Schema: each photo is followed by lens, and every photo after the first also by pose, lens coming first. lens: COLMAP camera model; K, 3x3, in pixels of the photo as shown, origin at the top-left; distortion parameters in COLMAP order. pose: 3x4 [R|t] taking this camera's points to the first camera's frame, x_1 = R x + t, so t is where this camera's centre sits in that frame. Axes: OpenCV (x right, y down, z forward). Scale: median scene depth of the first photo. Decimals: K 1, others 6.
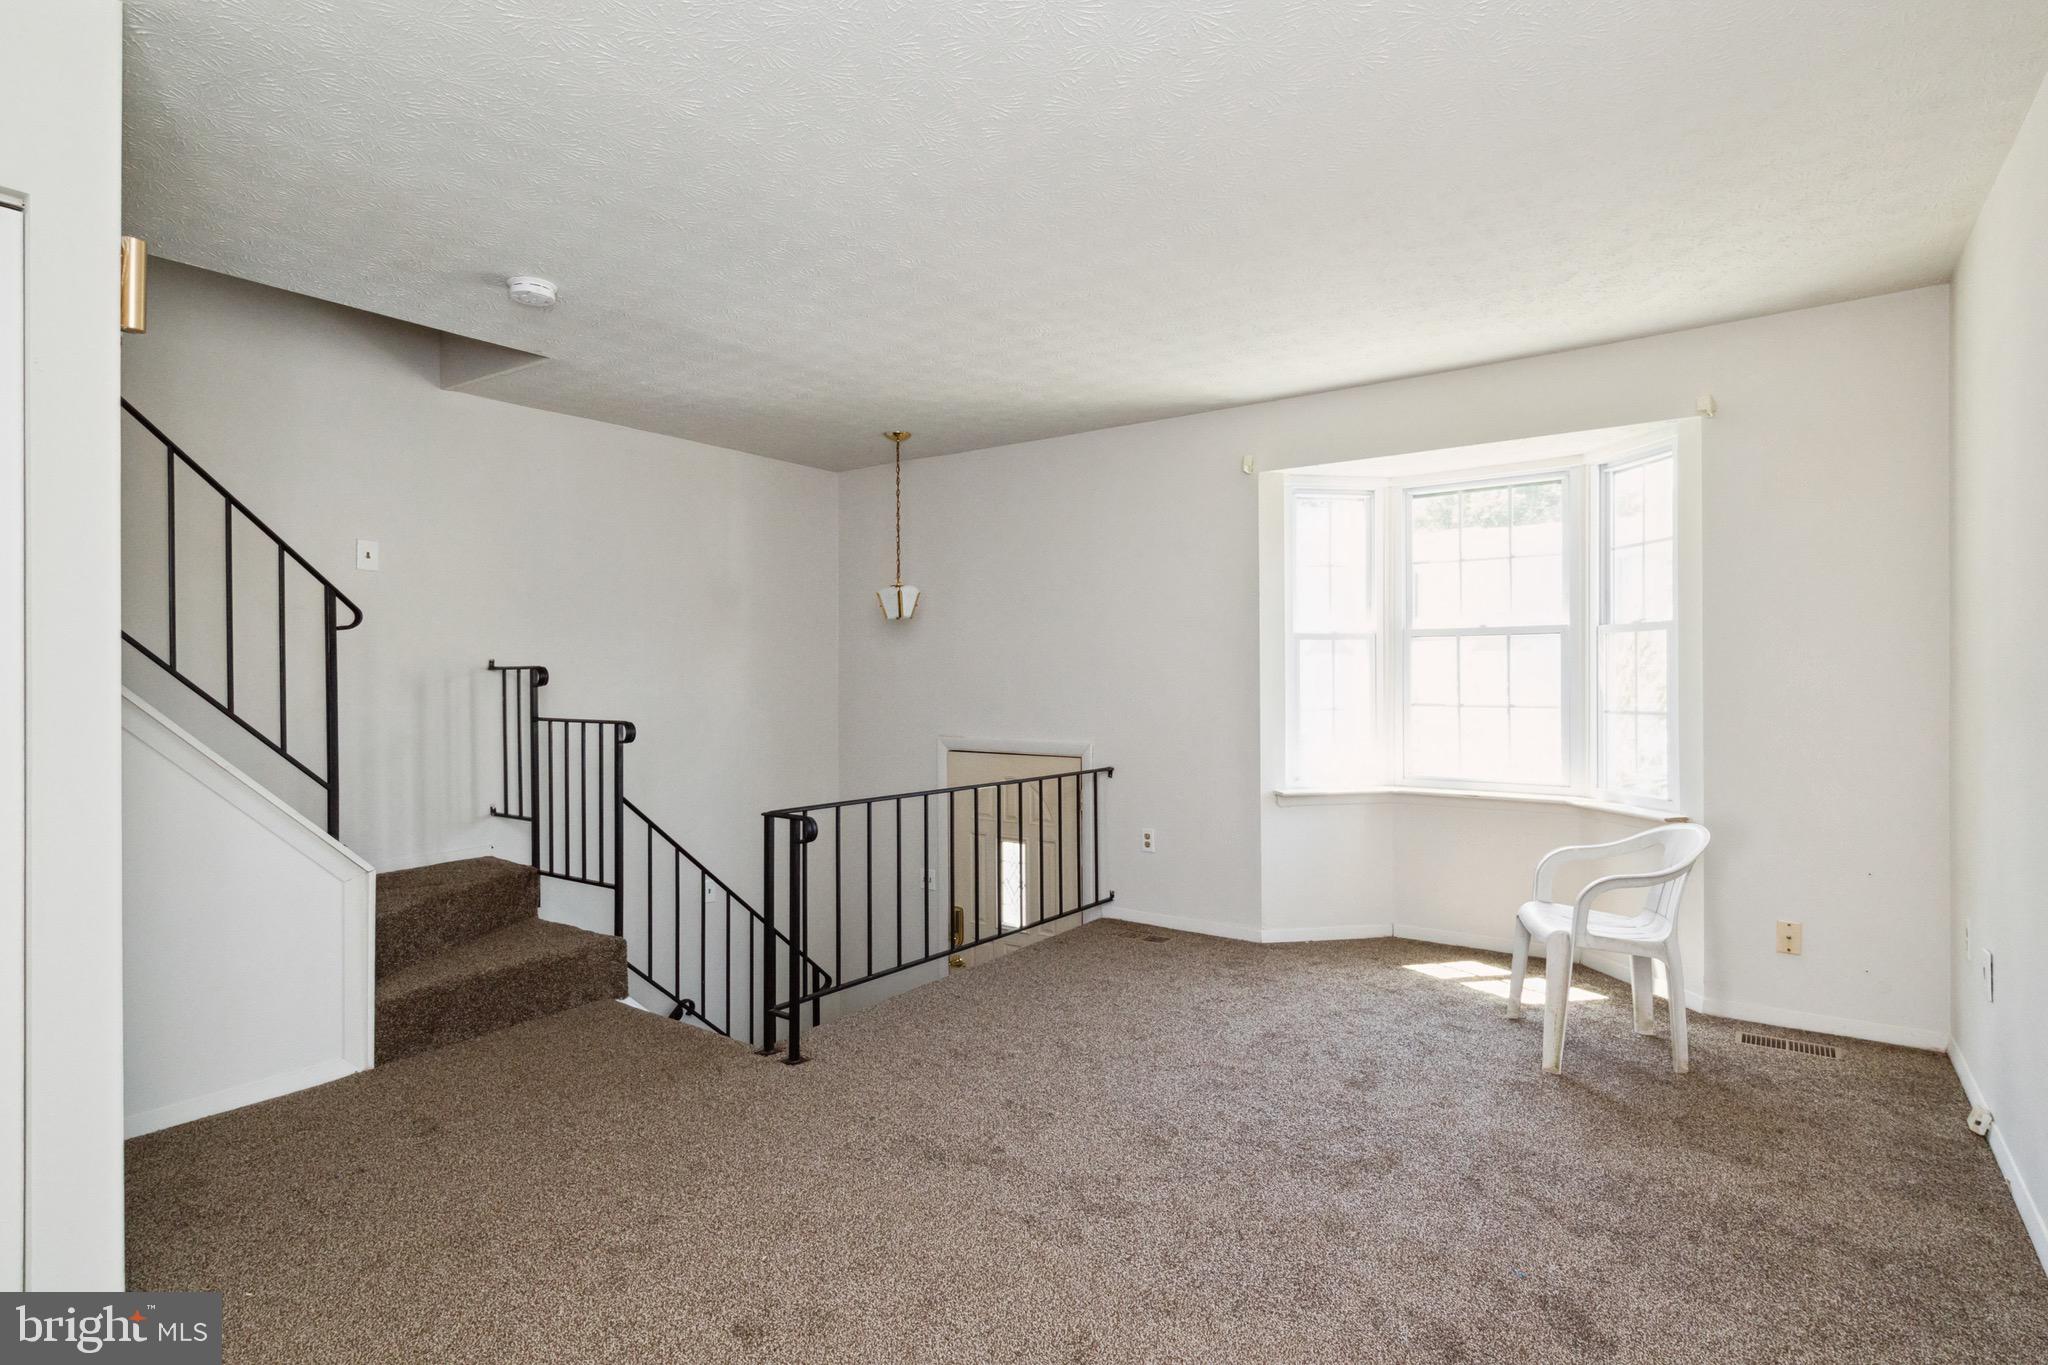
lens RADIAL K [[1046.6, 0, 1025.4], [0, 1046.6, 689.8], [0, 0, 1]] dist [-0.002538, -0.000291]
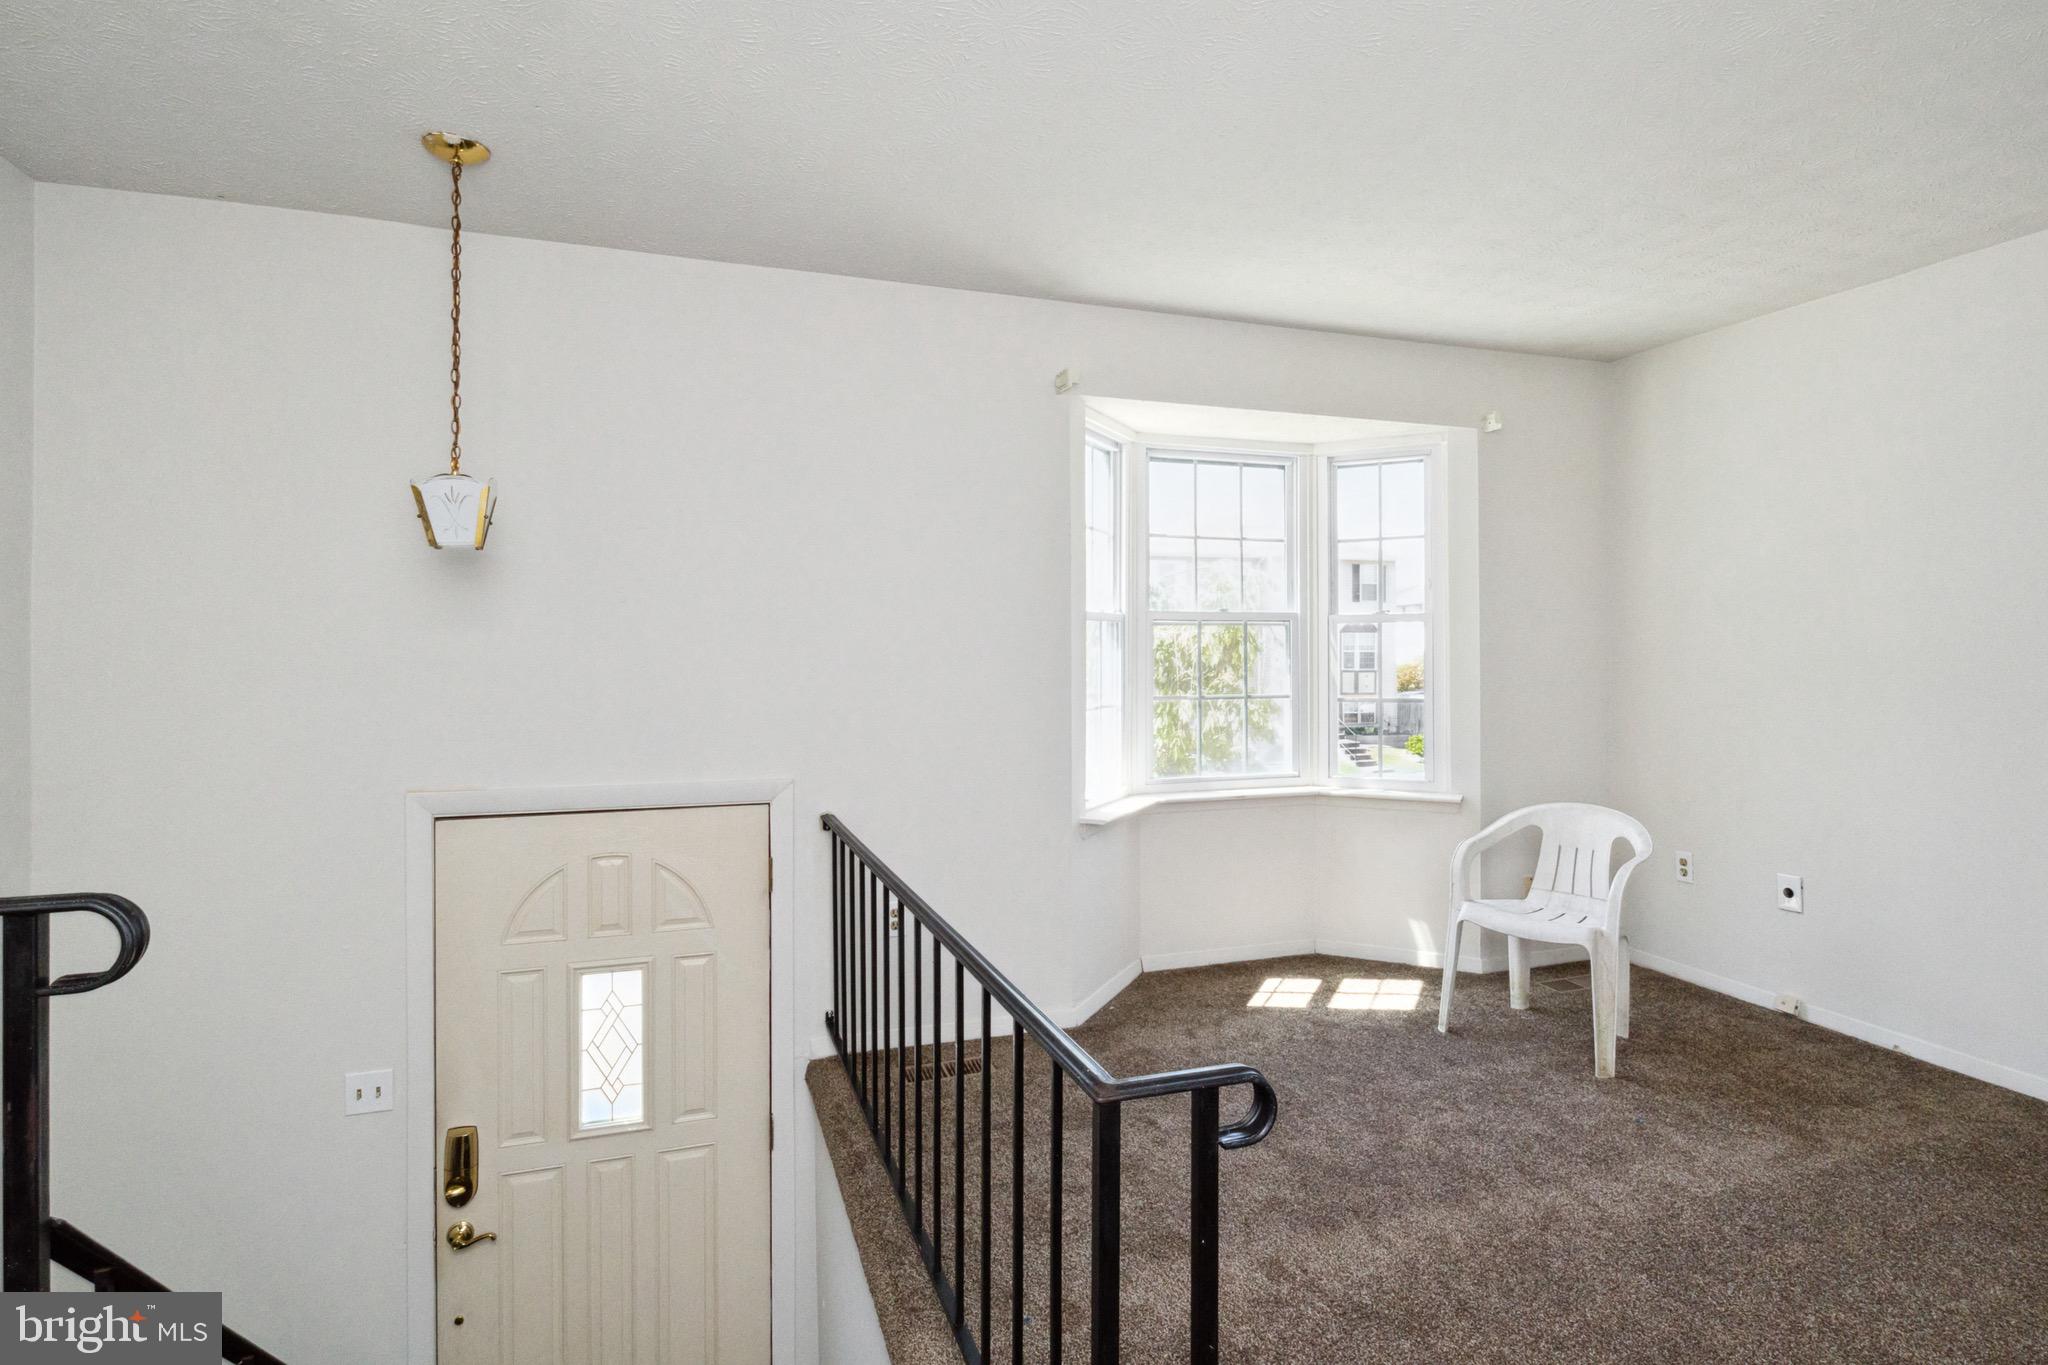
lens RADIAL K [[1046.6, 0, 1043.3], [0, 1046.6, 644.8], [0, 0, 1]] dist [-0.002538, -0.000291]
pose [[0.552692, 0.005134, 0.833370, -0.452415], [0.005757, 0.999934, -0.009978, -0.024008], [-0.833366, 0.010312, 0.552626, 0.668552]]
